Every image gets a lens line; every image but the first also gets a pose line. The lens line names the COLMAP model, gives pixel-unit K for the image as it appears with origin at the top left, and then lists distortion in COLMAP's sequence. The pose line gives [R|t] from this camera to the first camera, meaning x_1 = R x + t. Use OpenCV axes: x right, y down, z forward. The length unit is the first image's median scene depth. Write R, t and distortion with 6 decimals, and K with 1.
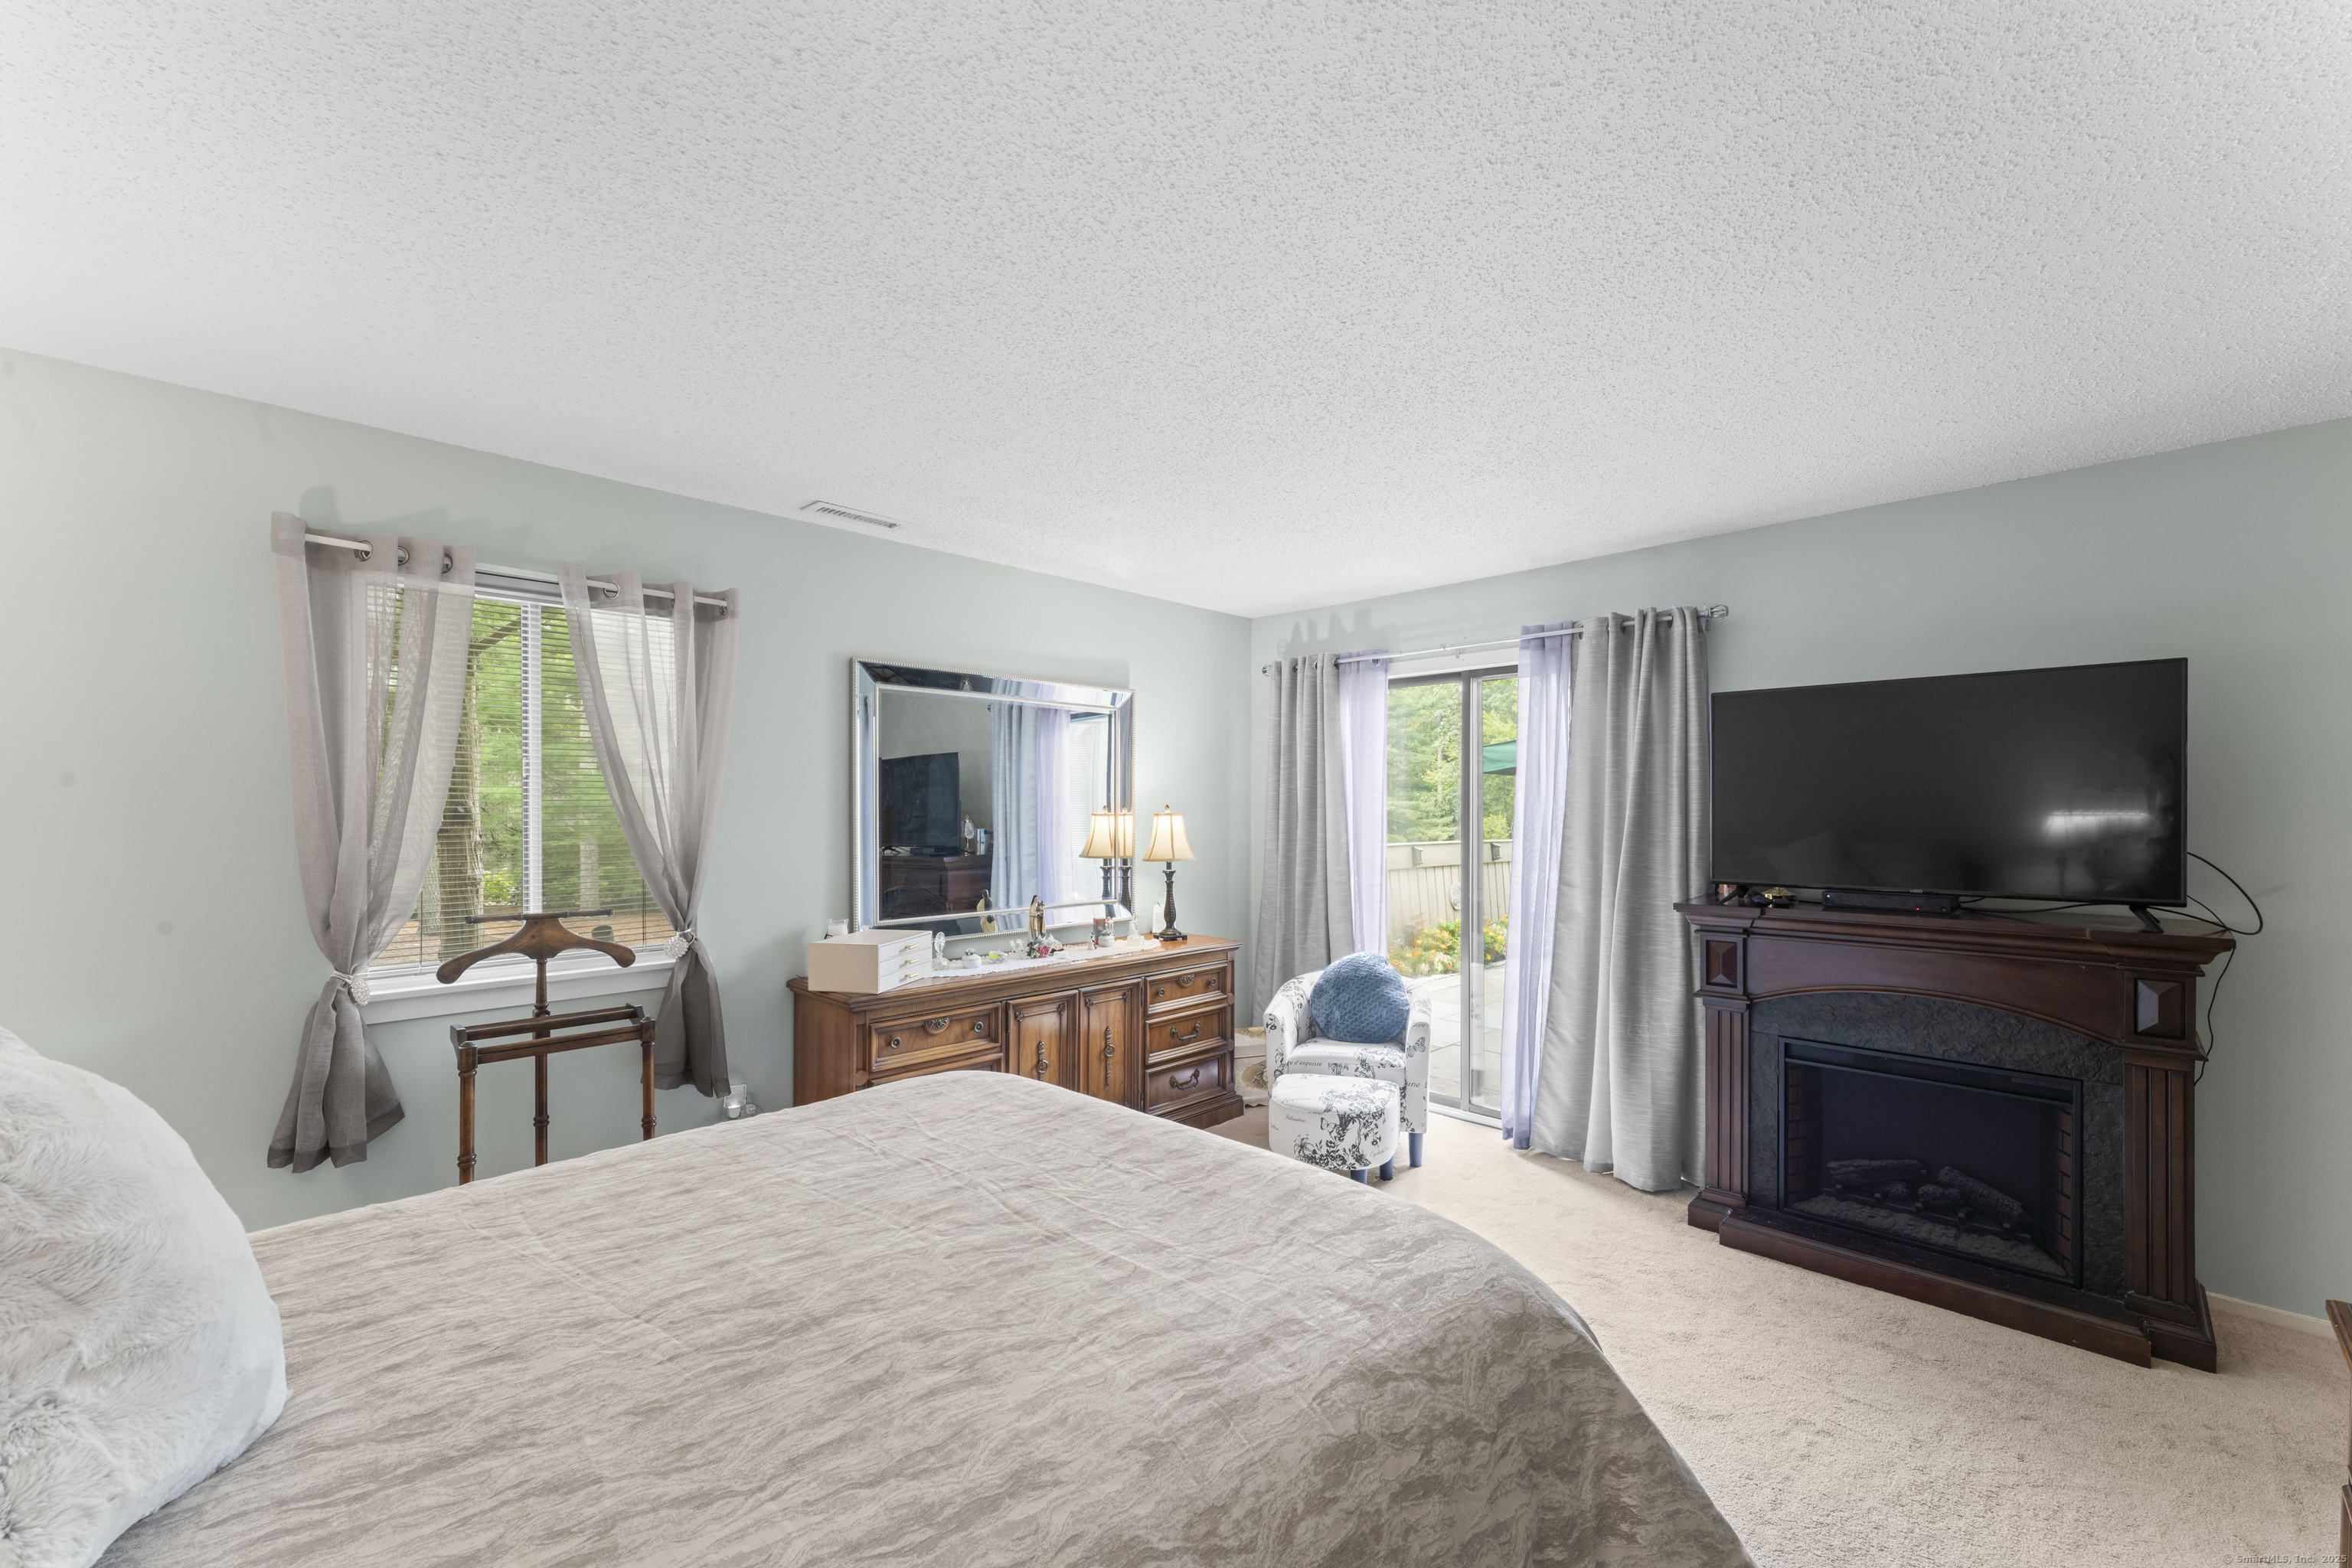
lens RADIAL K [[958.3, 0, 1176.5], [0, 958.3, 807.2], [0, 0, 1]] dist [0.003052, 0.000348]
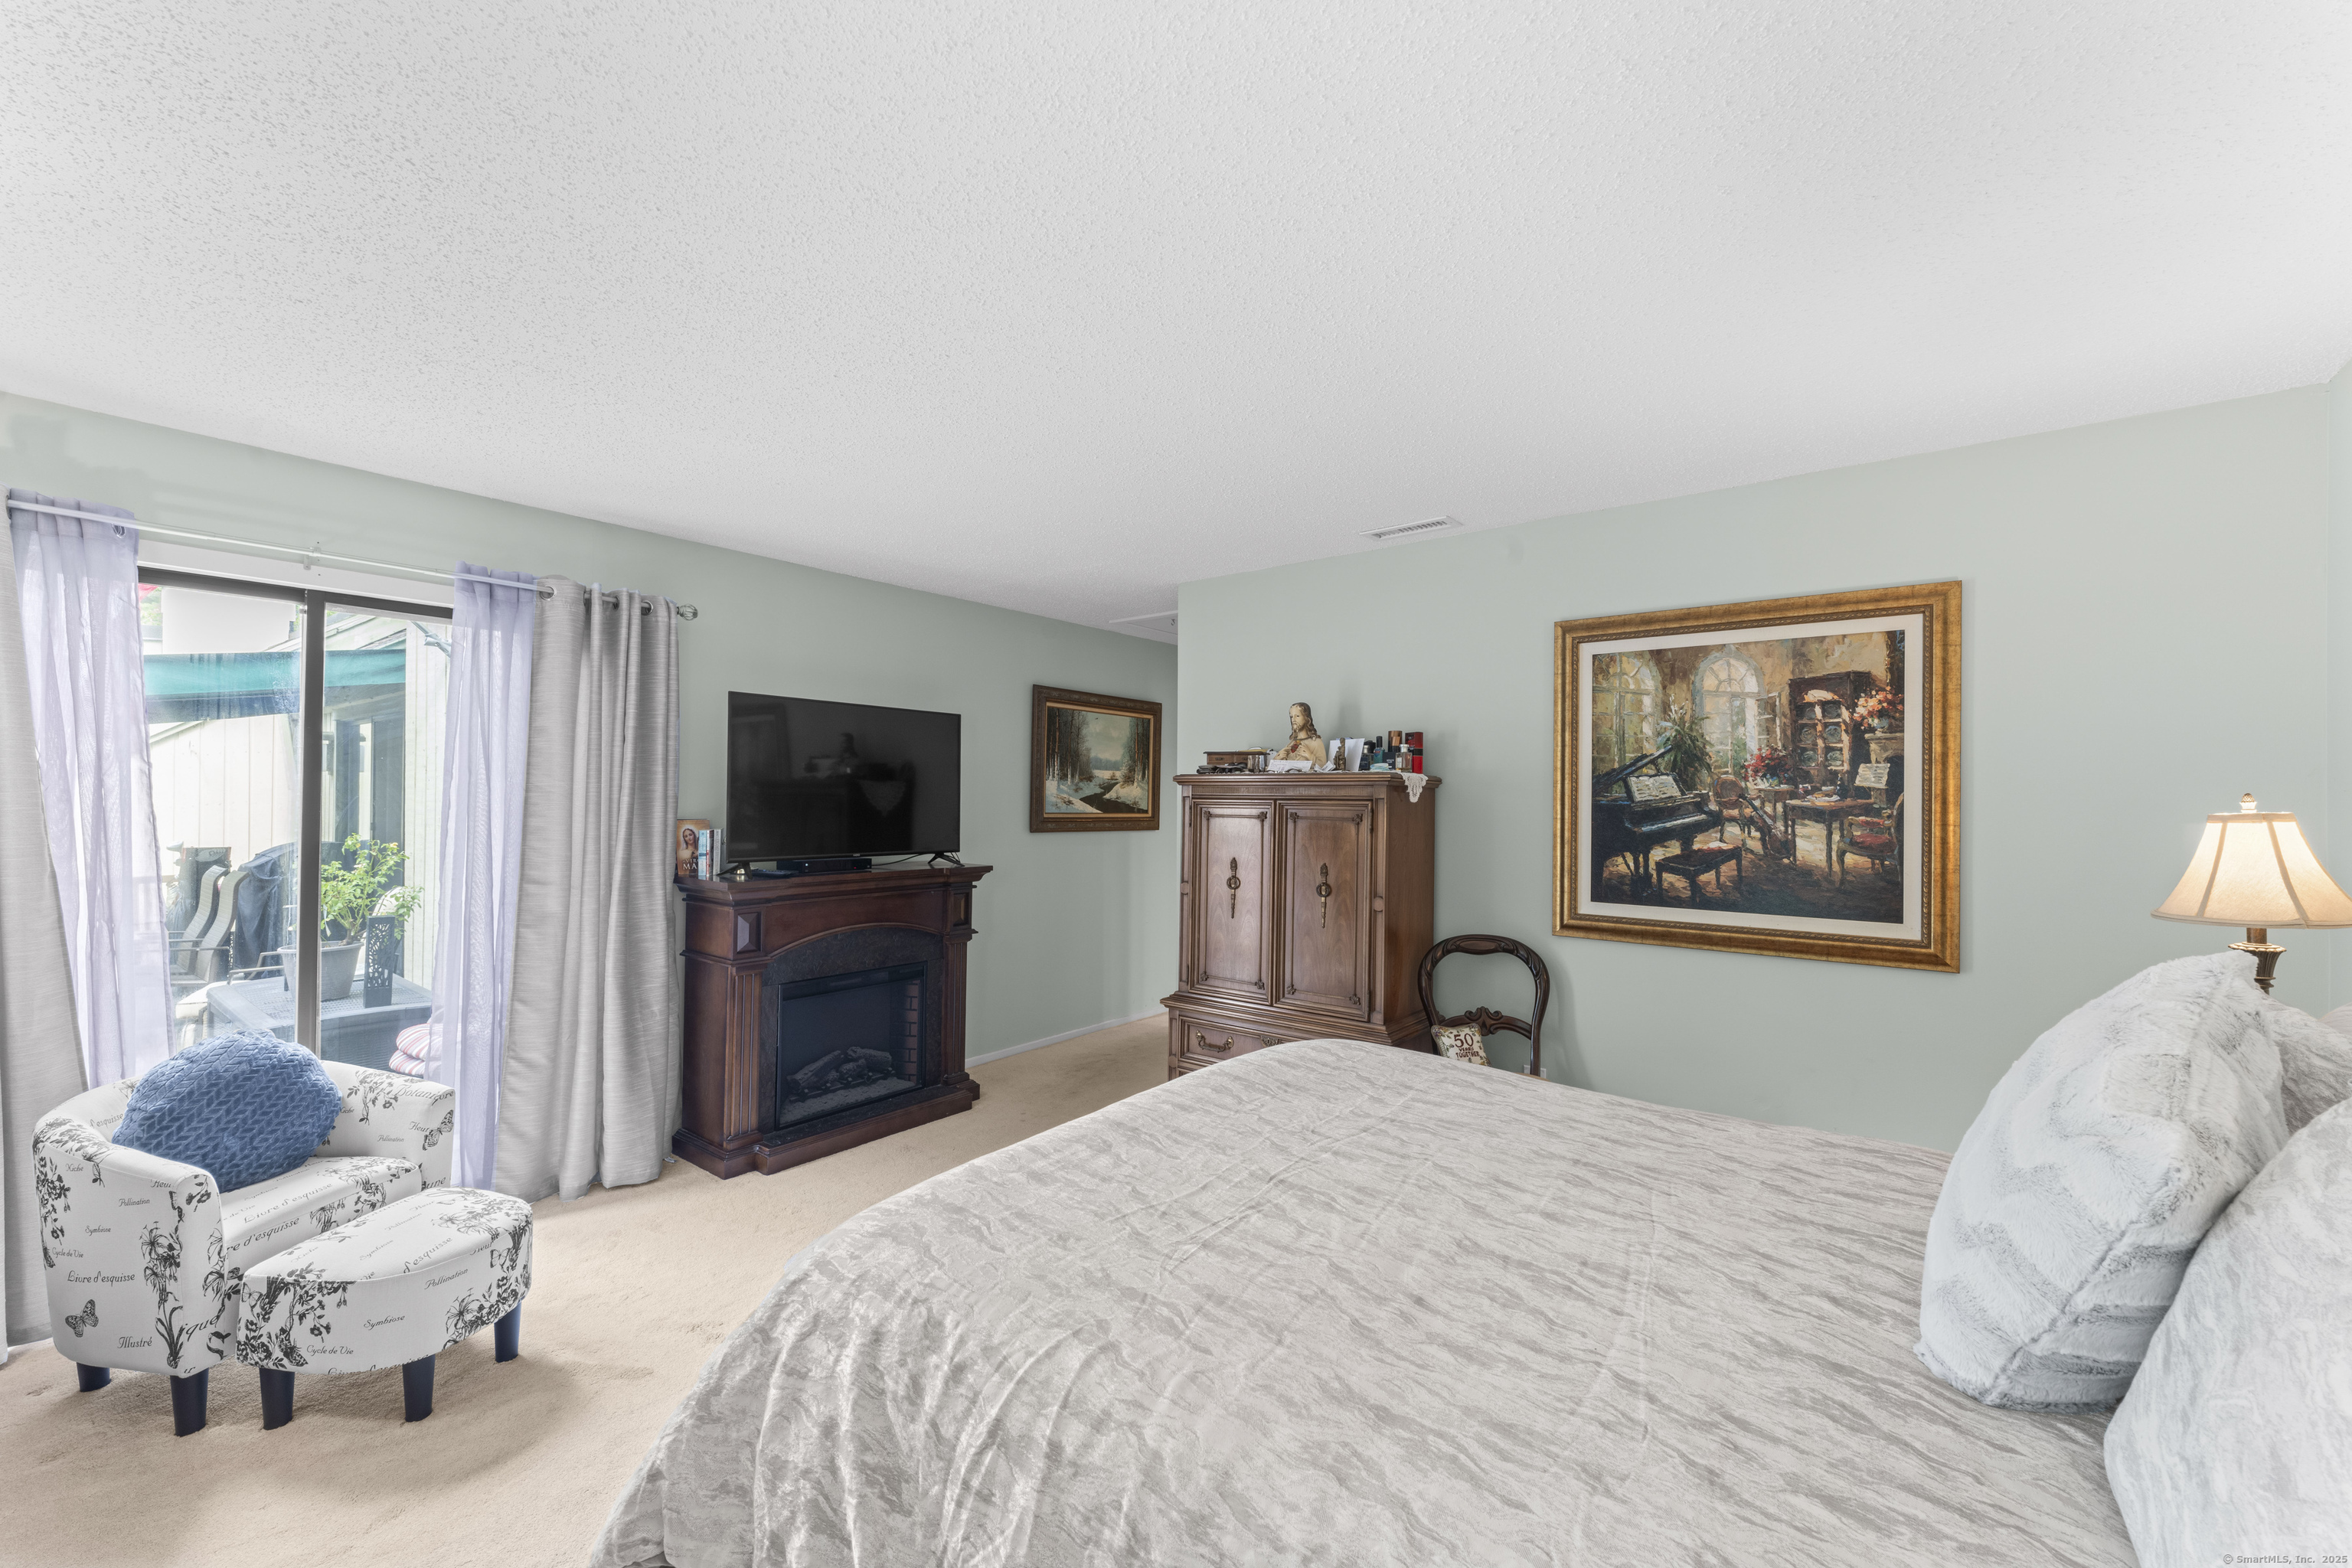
lens RADIAL K [[958.3, 0, 1178.4], [0, 958.3, 785.4], [0, 0, 1]] dist [0.003052, 0.000348]
pose [[-0.139266, 0.016146, 0.990123, -0.885473], [-0.009435, 0.999800, -0.017631, 0.006262], [-0.990210, -0.011797, -0.139086, 0.929218]]
